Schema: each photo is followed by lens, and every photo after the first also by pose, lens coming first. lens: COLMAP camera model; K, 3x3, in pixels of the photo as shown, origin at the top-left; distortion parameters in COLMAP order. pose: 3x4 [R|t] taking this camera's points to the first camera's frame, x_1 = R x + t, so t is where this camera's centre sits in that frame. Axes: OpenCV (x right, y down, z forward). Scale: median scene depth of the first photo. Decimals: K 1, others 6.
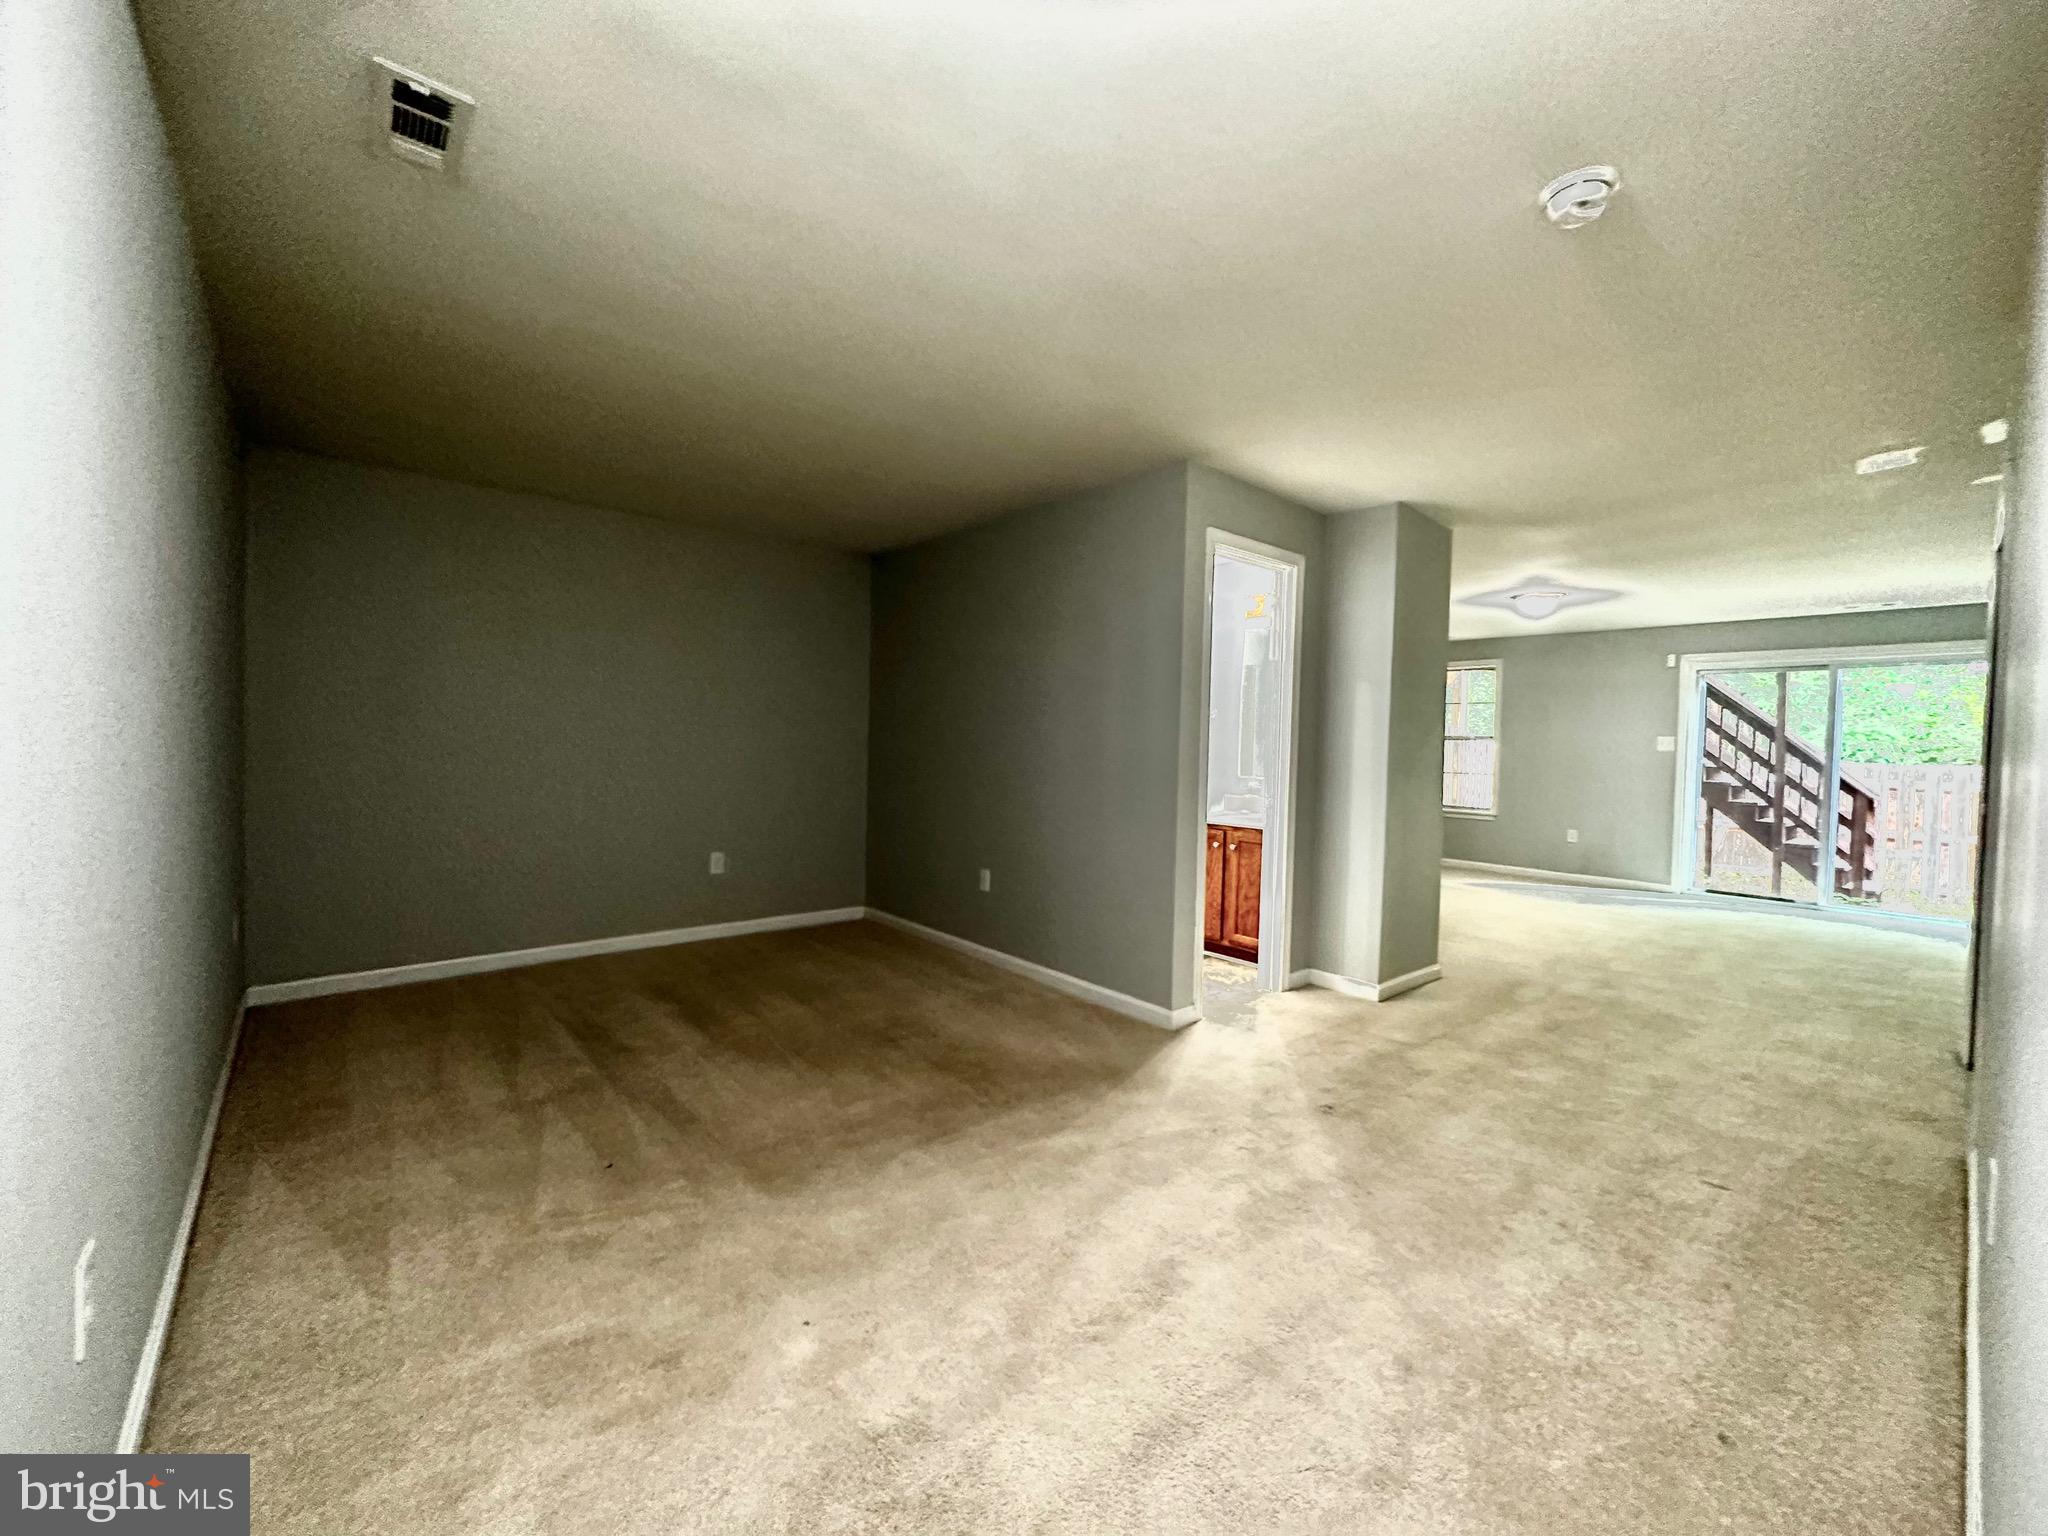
lens RADIAL K [[817.6, 0, 1024.9], [0, 817.6, 766.7], [0, 0, 1]] dist [0.000382, 0.000019]
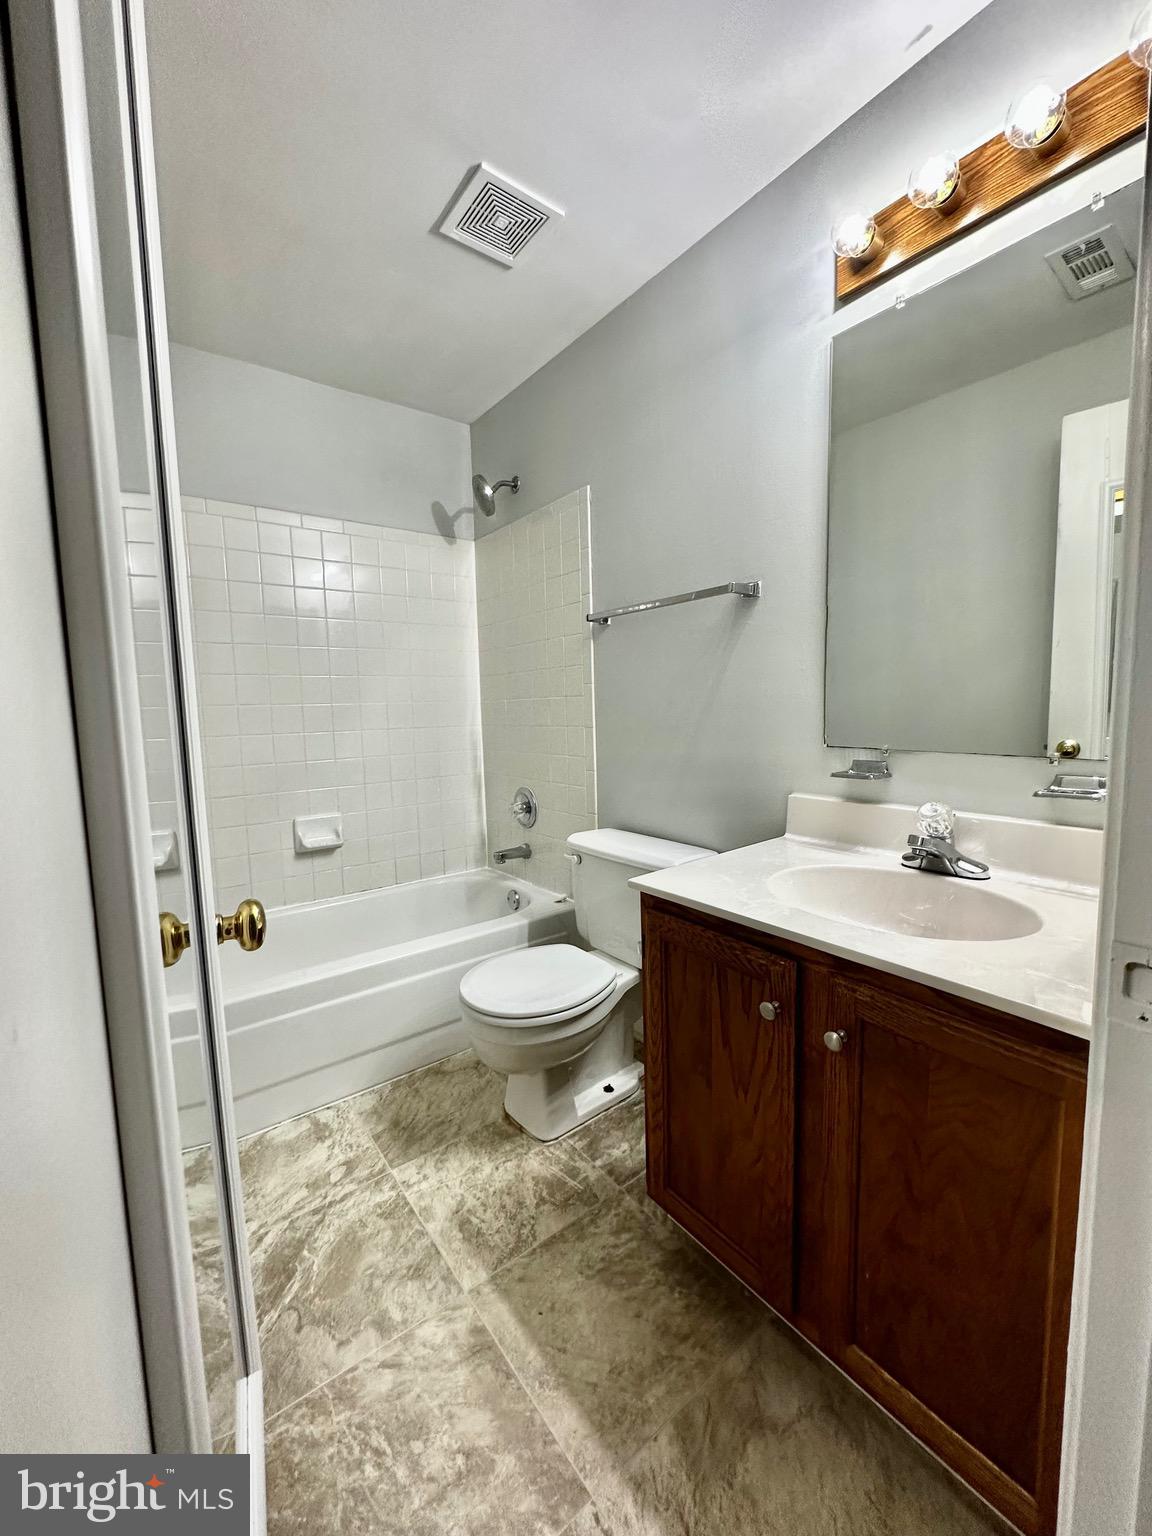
lens RADIAL K [[613.2, 0, 576.5], [0, 613.2, 766.5], [0, 0, 1]] dist [0.000382, 0.000019]
pose [[0.996807, -0.045155, -0.065858, 0.188219], [0.049541, 0.996552, 0.066553, -0.009290], [0.062626, -0.069603, 0.995607, 0.803199]]
